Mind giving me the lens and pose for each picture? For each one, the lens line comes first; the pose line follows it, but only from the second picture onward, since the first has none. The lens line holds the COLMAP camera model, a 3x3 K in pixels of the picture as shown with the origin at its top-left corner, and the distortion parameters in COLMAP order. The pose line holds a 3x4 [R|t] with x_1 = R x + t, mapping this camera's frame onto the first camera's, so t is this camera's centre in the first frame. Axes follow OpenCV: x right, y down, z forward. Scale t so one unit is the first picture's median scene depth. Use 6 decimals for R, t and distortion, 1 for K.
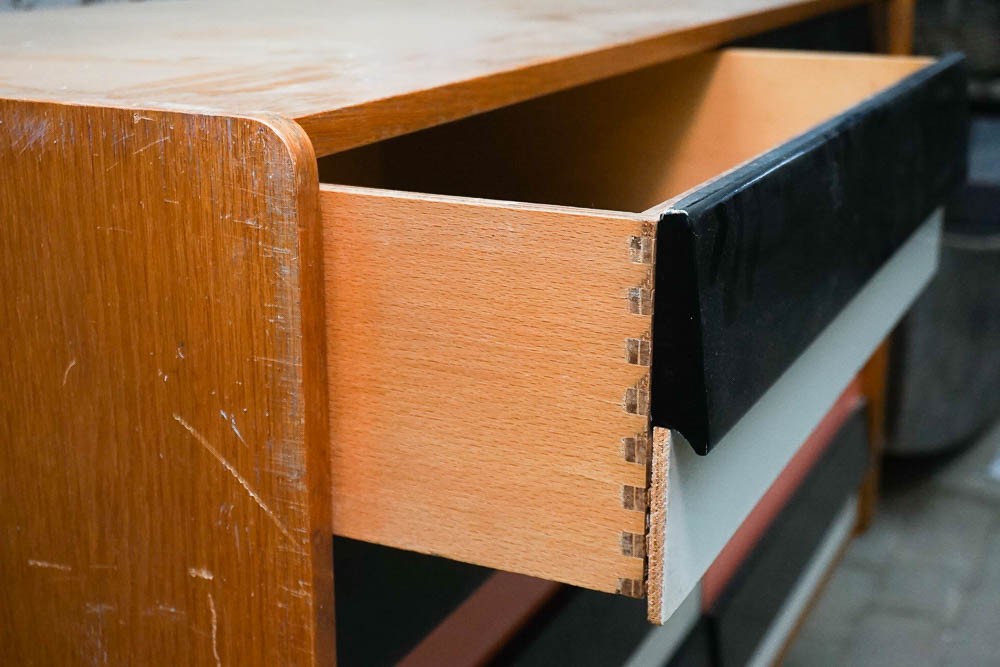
lens RADIAL K [[1447.7, 0, 500.0], [0, 1447.7, 333.5], [0, 0, 1]] dist [-0.011617, -0.040653]
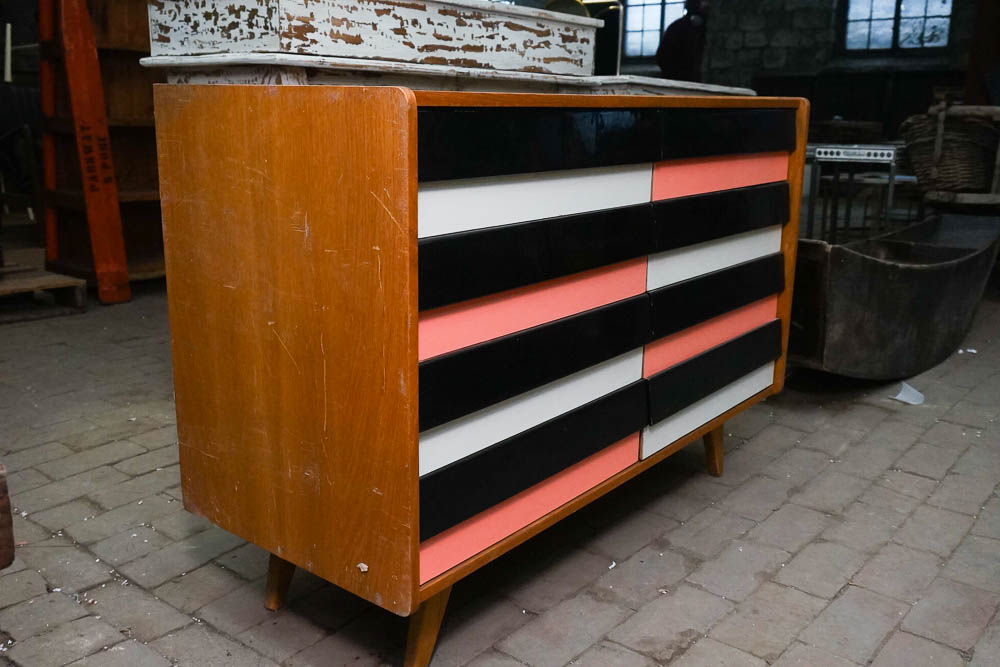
lens RADIAL K [[912.9, 0, 500.0], [0, 912.9, 333.5], [0, 0, 1]] dist [-0.016502, -0.007345]
pose [[0.971886, 0.072473, -0.224019, 0.474387], [-0.081738, 0.996129, -0.032352, 0.385020], [0.220808, 0.049753, 0.974048, -0.755906]]
